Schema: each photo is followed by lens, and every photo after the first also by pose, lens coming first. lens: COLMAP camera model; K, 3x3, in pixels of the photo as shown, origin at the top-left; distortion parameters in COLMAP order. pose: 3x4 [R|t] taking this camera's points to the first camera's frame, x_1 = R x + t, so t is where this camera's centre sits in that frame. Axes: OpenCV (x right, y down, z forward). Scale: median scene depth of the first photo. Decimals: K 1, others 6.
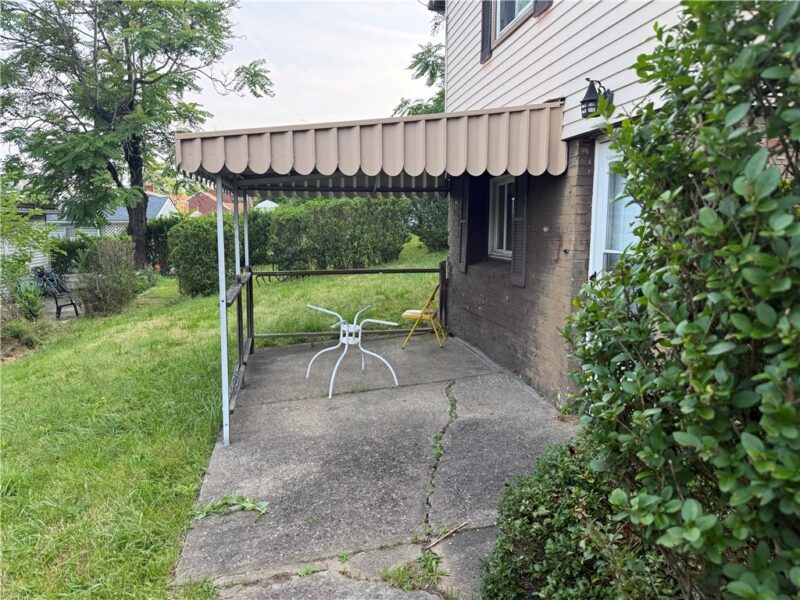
lens RADIAL K [[560.2, 0, 400.0], [0, 560.2, 299.2], [0, 0, 1]] dist [0.025637, -0.013241]
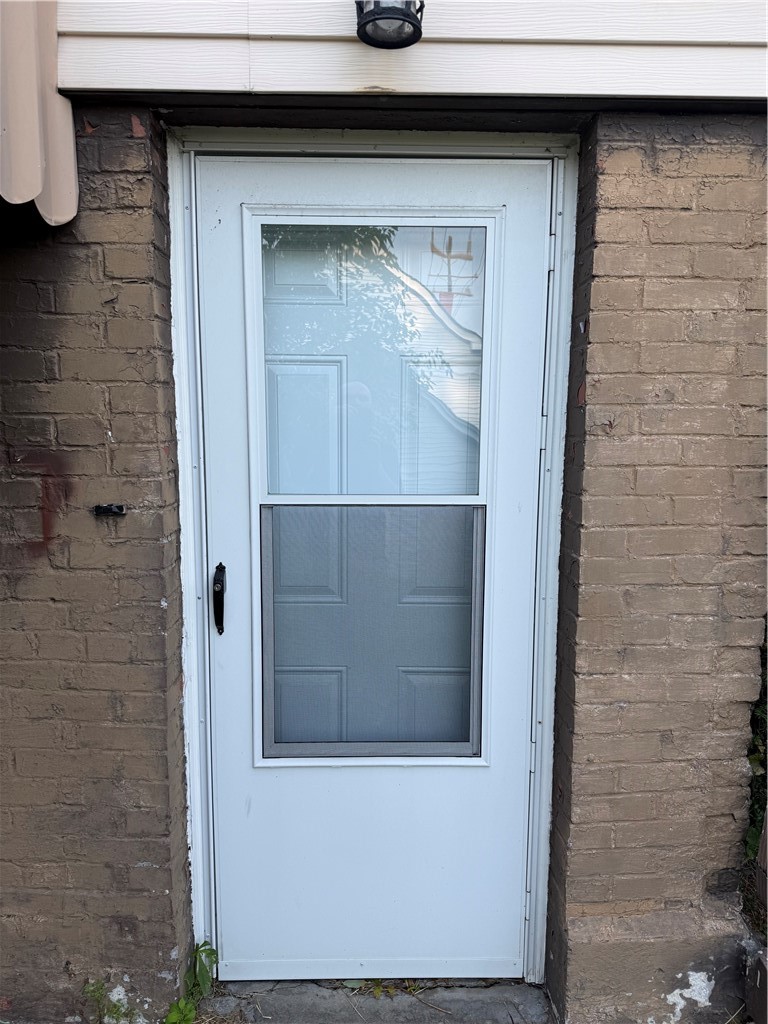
lens RADIAL K [[717.1, 0, 383.8], [0, 717.1, 511.7], [0, 0, 1]] dist [0.025637, -0.013241]
pose [[0.158974, -0.136716, 0.977771, -0.040036], [0.129281, 0.984721, 0.116668, -0.110258], [-0.978782, 0.107860, 0.174220, 0.805648]]
